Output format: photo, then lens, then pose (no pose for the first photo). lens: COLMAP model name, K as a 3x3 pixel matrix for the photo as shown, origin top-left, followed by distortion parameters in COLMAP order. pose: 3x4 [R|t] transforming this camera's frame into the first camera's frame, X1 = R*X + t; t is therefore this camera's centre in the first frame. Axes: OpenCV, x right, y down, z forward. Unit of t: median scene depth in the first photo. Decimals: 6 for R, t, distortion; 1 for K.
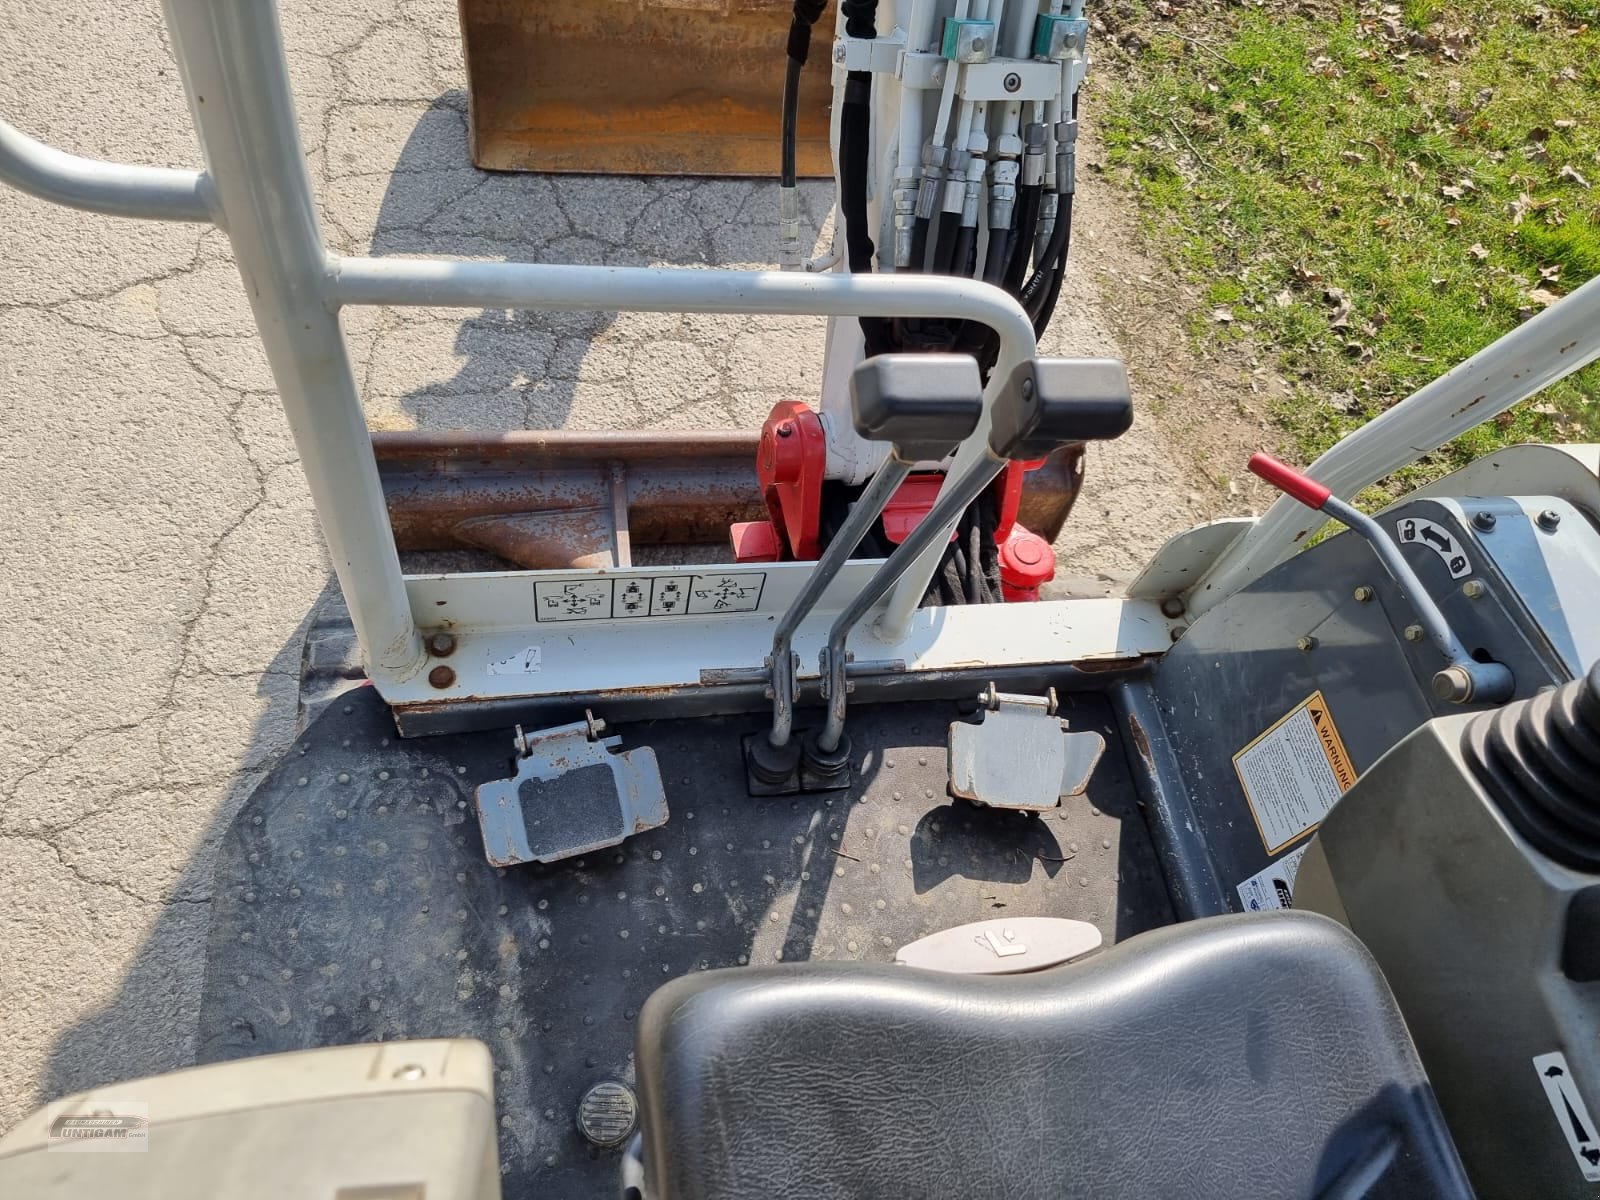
lens RADIAL K [[1115.1, 0, 824.8], [0, 1115.1, 600.7], [0, 0, 1]] dist [0.075473, -0.066047]
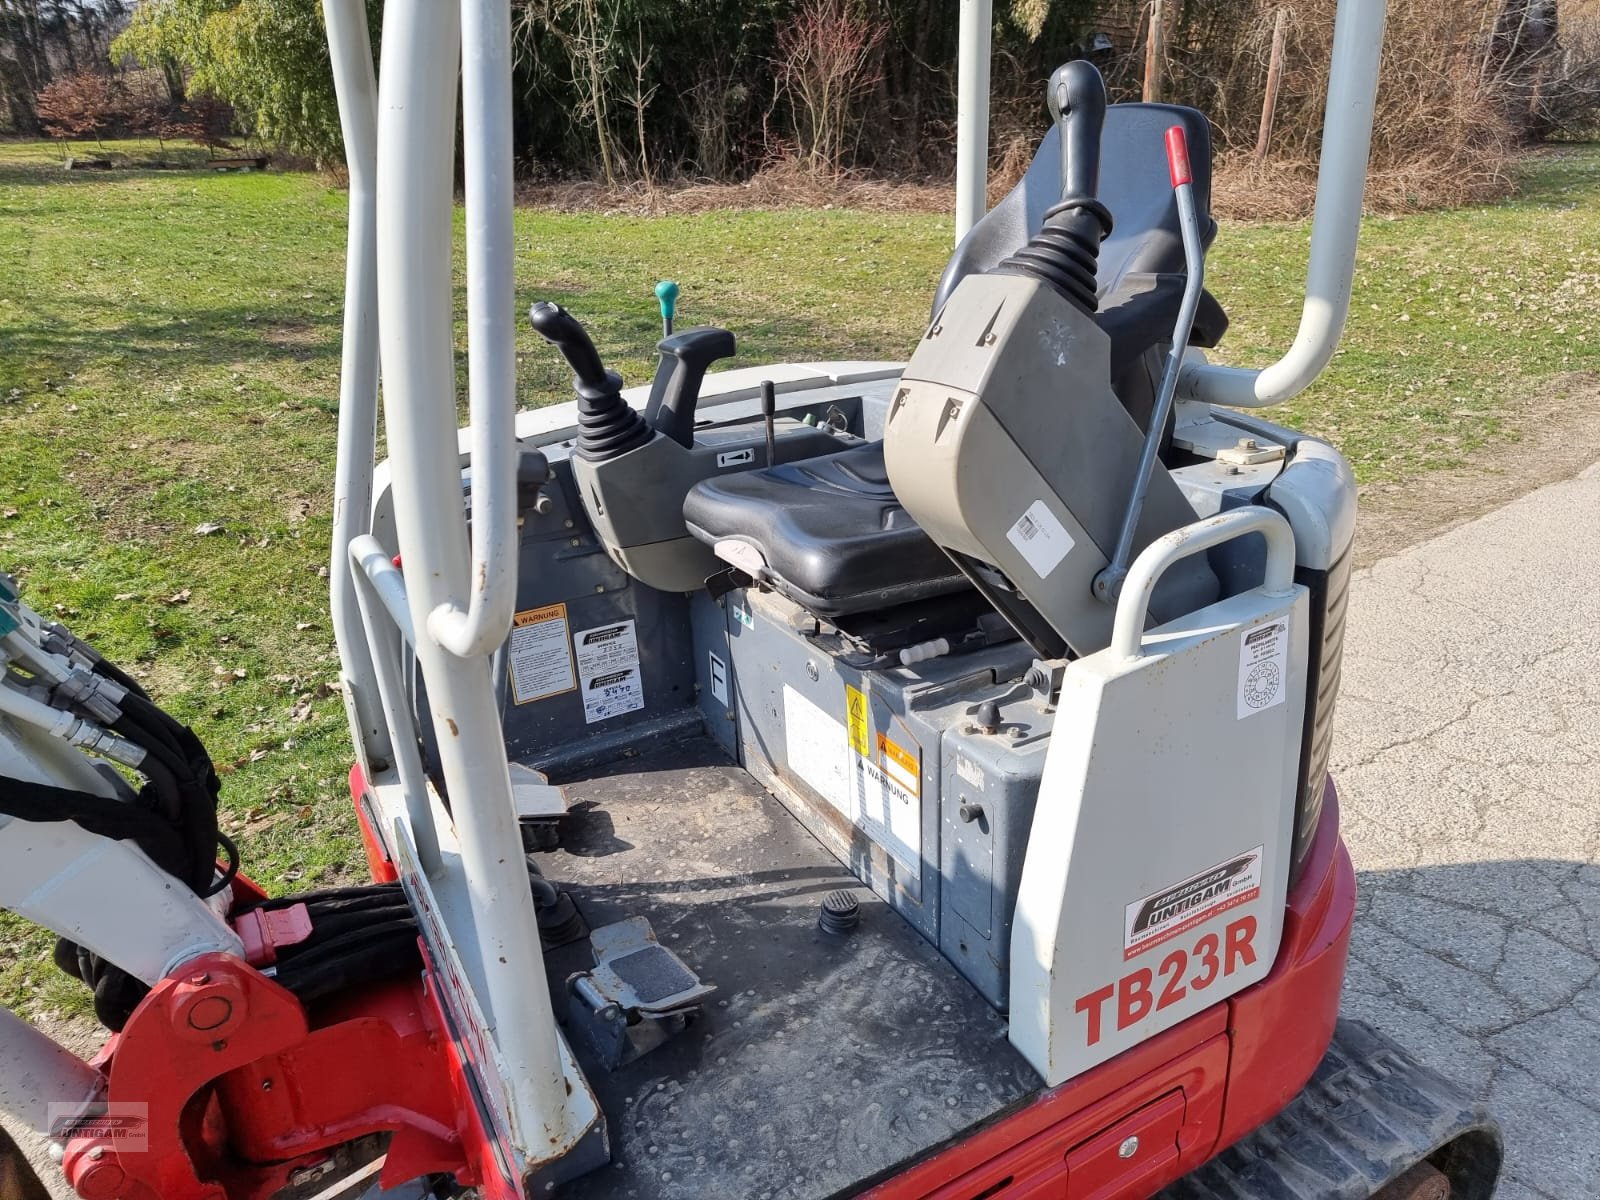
lens RADIAL K [[1106.2, 0, 823.4], [0, 1106.2, 590.7], [0, 0, 1]] dist [0.079076, -0.066072]
pose [[-0.356658, -0.475393, 0.804237, -1.030981], [0.785028, 0.314198, 0.533865, -0.429612], [-0.506485, 0.821755, 0.261135, 0.242235]]
